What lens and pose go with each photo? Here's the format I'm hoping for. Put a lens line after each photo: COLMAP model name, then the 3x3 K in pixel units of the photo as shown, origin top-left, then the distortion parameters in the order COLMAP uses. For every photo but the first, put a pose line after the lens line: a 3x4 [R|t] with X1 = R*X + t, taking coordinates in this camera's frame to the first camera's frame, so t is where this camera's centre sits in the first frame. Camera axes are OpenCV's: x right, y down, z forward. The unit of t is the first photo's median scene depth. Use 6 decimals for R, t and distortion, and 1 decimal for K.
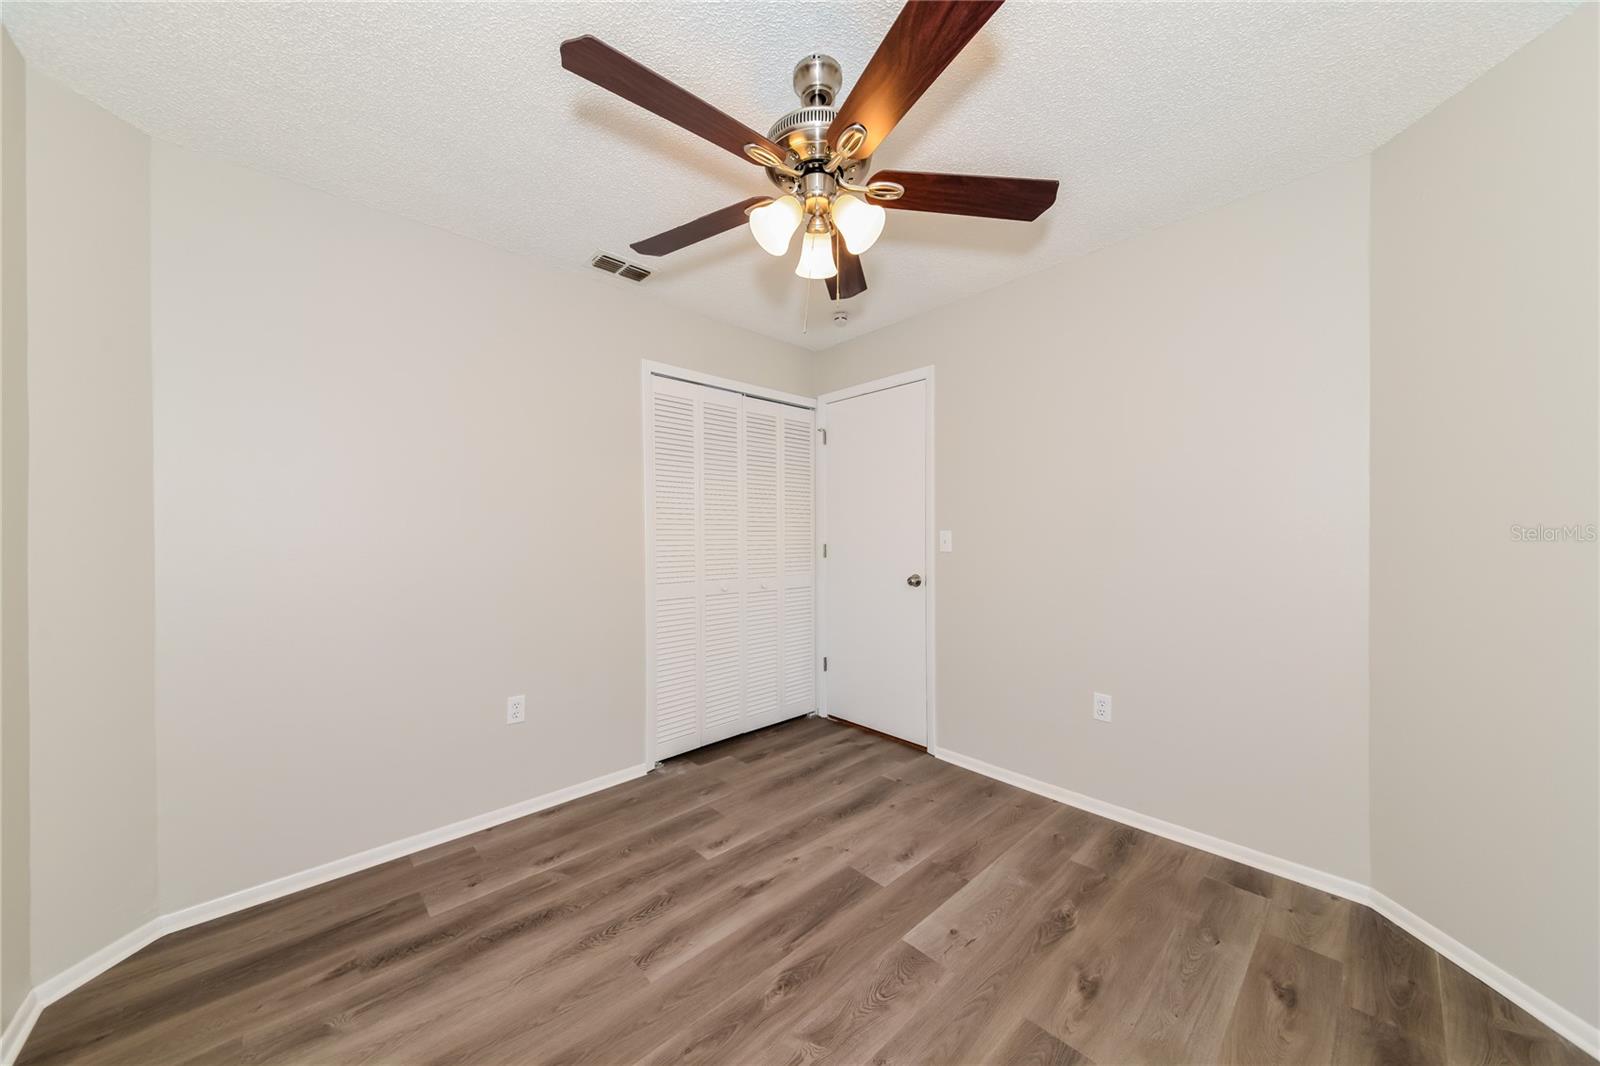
lens RADIAL K [[556.9, 0, 799.5], [0, 556.9, 535.4], [0, 0, 1]] dist [0.006045, -0.001771]
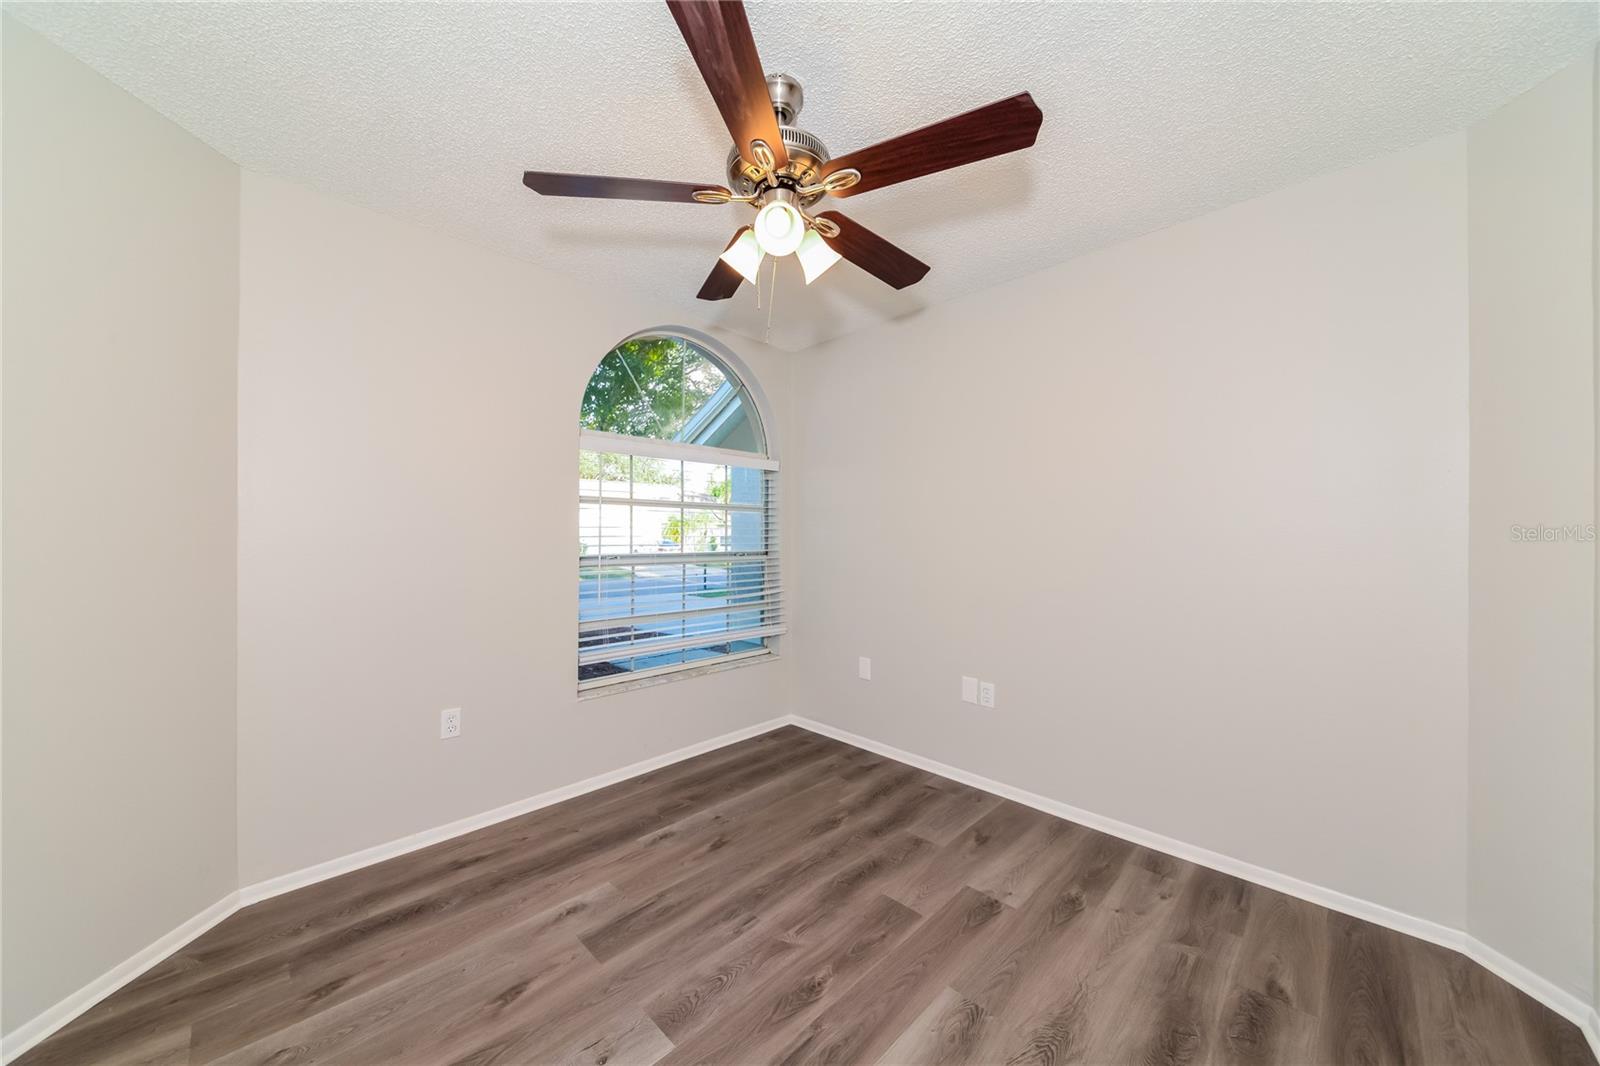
lens RADIAL K [[556.9, 0, 800.8], [0, 556.9, 537.7], [0, 0, 1]] dist [0.006045, -0.001771]
pose [[-0.999220, 0.003403, -0.039345, 0.036278], [0.003739, 0.999957, -0.008468, 0.002675], [0.039315, -0.008608, -0.999190, 2.024110]]
